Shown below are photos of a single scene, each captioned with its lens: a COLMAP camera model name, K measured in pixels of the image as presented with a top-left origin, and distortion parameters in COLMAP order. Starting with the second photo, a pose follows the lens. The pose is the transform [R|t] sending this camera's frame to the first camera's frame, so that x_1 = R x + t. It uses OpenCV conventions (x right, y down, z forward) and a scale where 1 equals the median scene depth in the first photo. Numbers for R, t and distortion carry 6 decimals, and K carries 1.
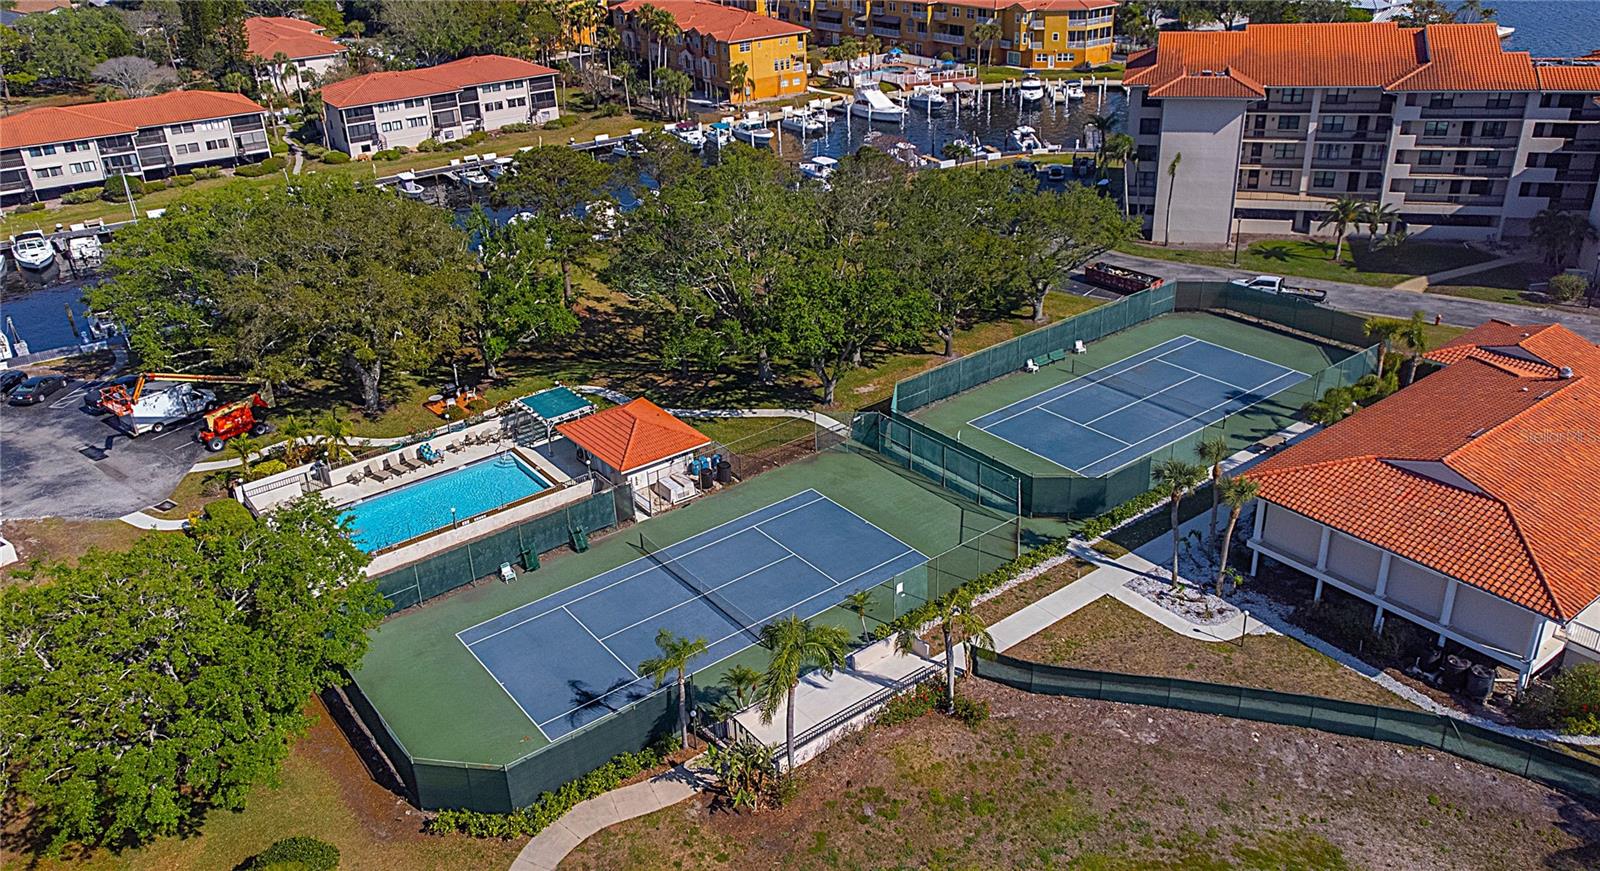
lens RADIAL K [[1236.5, 0, 796.7], [0, 1236.5, 404.5], [0, 0, 1]] dist [0.009911, 0.075519]
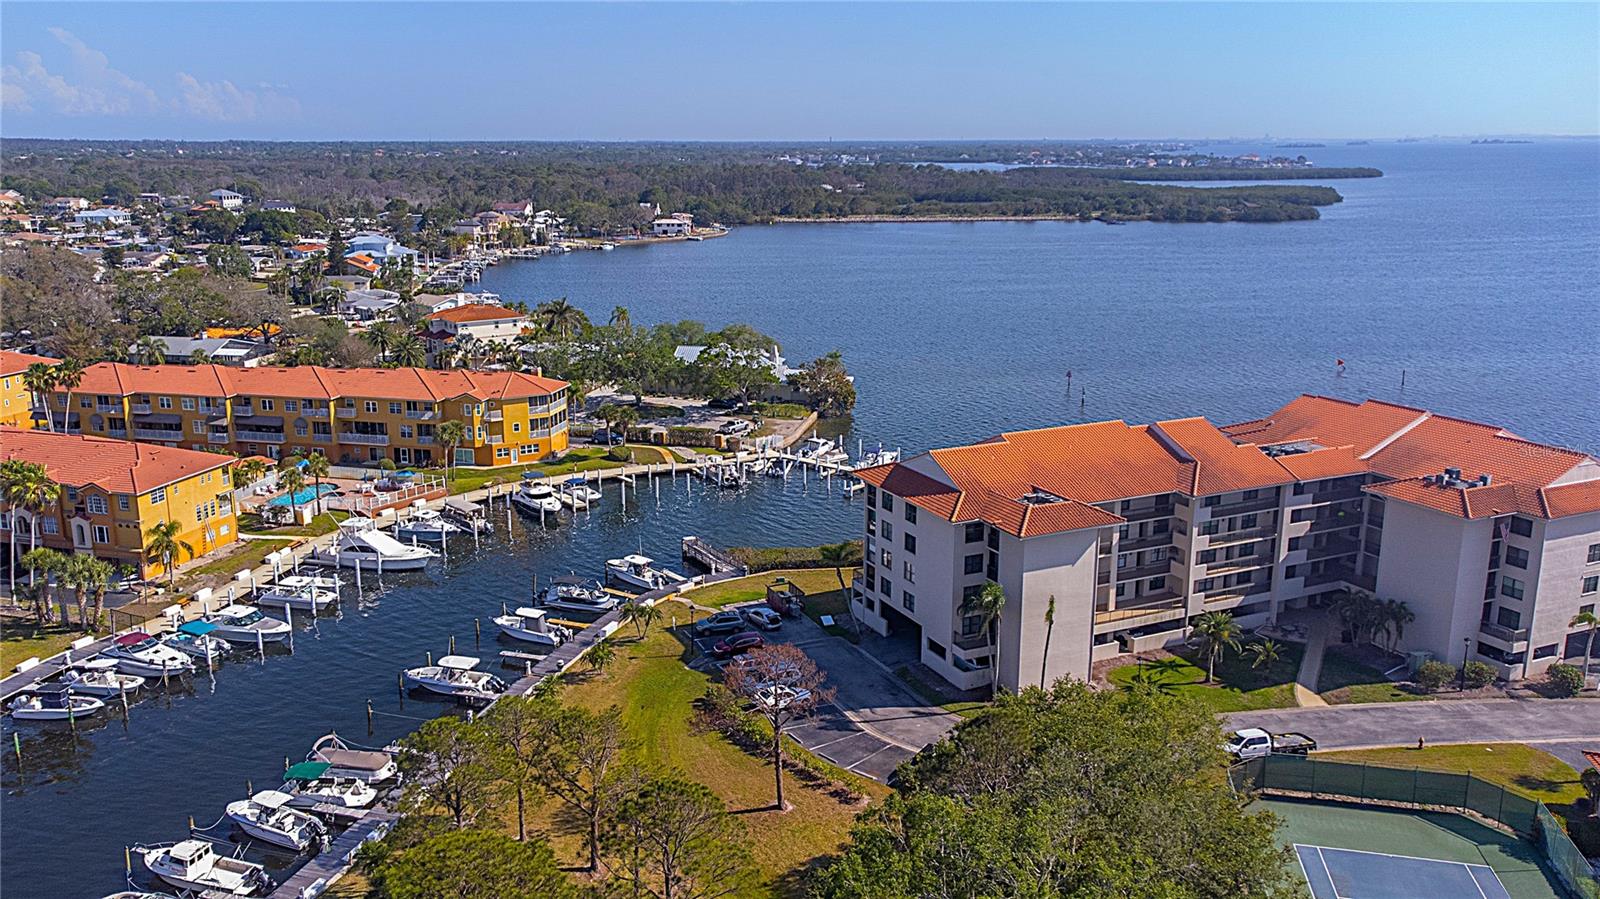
lens RADIAL K [[1278.5, 0, 735.7], [0, 1278.5, 365.9], [0, 0, 1]] dist [0.011906, 0.008033]
pose [[0.761414, -0.076491, 0.643737, -0.392939], [0.247203, 0.952241, -0.179244, -0.241916], [-0.599282, 0.295613, 0.743958, 0.424039]]
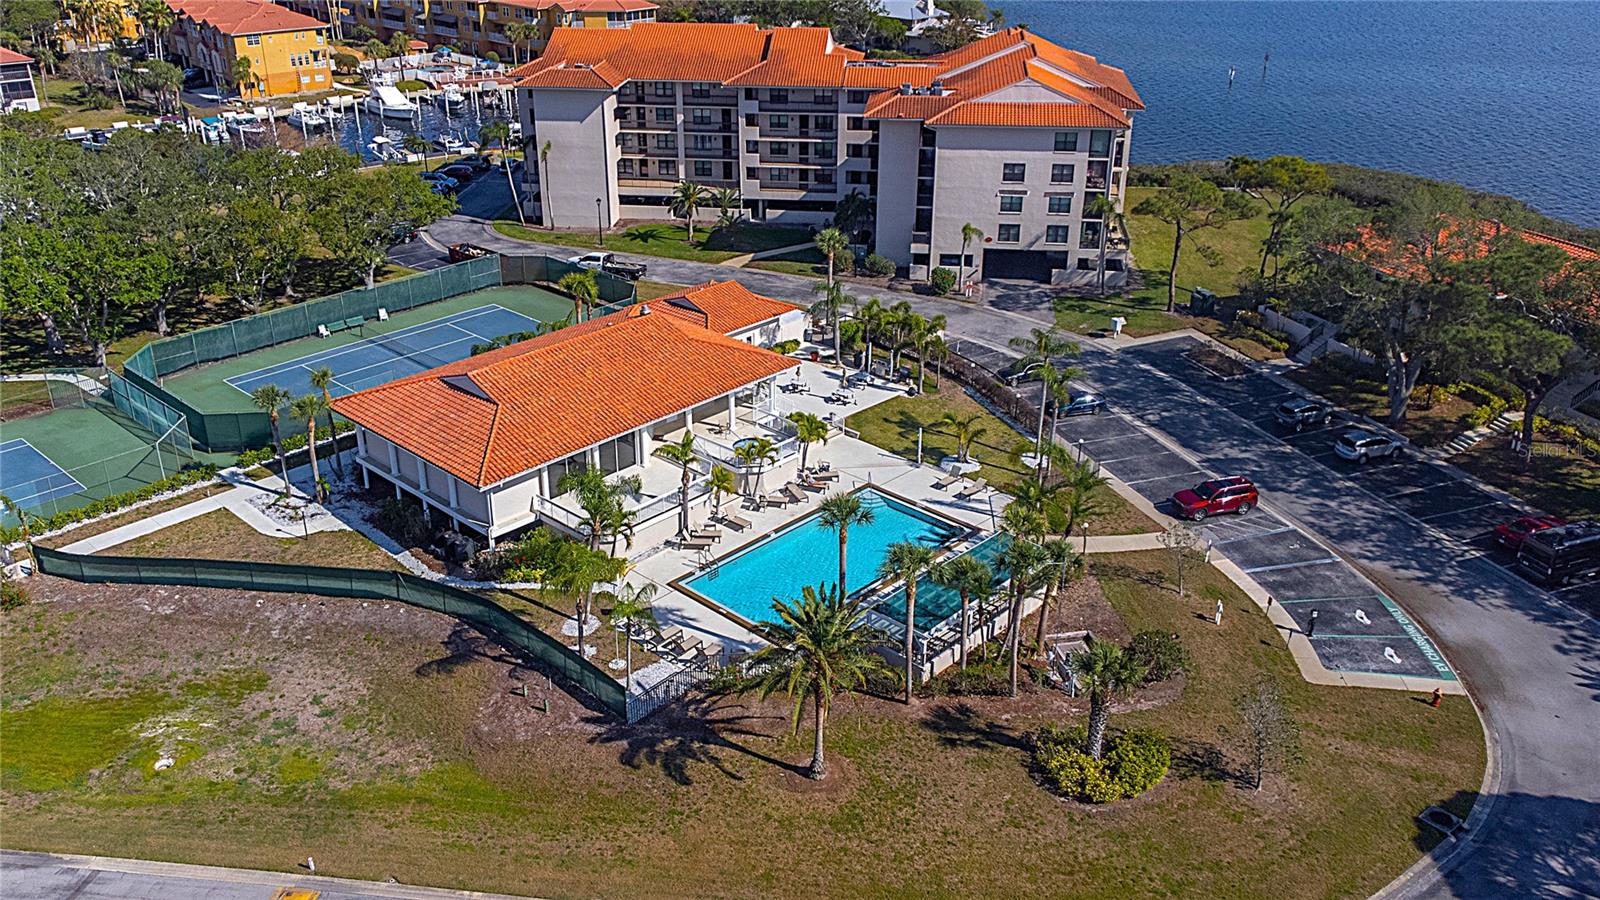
lens RADIAL K [[1351.4, 0, 800.0], [0, 1351.4, 450.0], [0, 0, 1]] dist [0.040989, 0.005626]
pose [[0.988081, -0.029166, 0.151144, 0.329212], [0.029565, 0.999563, -0.000388, 0.066144], [-0.151067, 0.004852, 0.988512, -0.171073]]
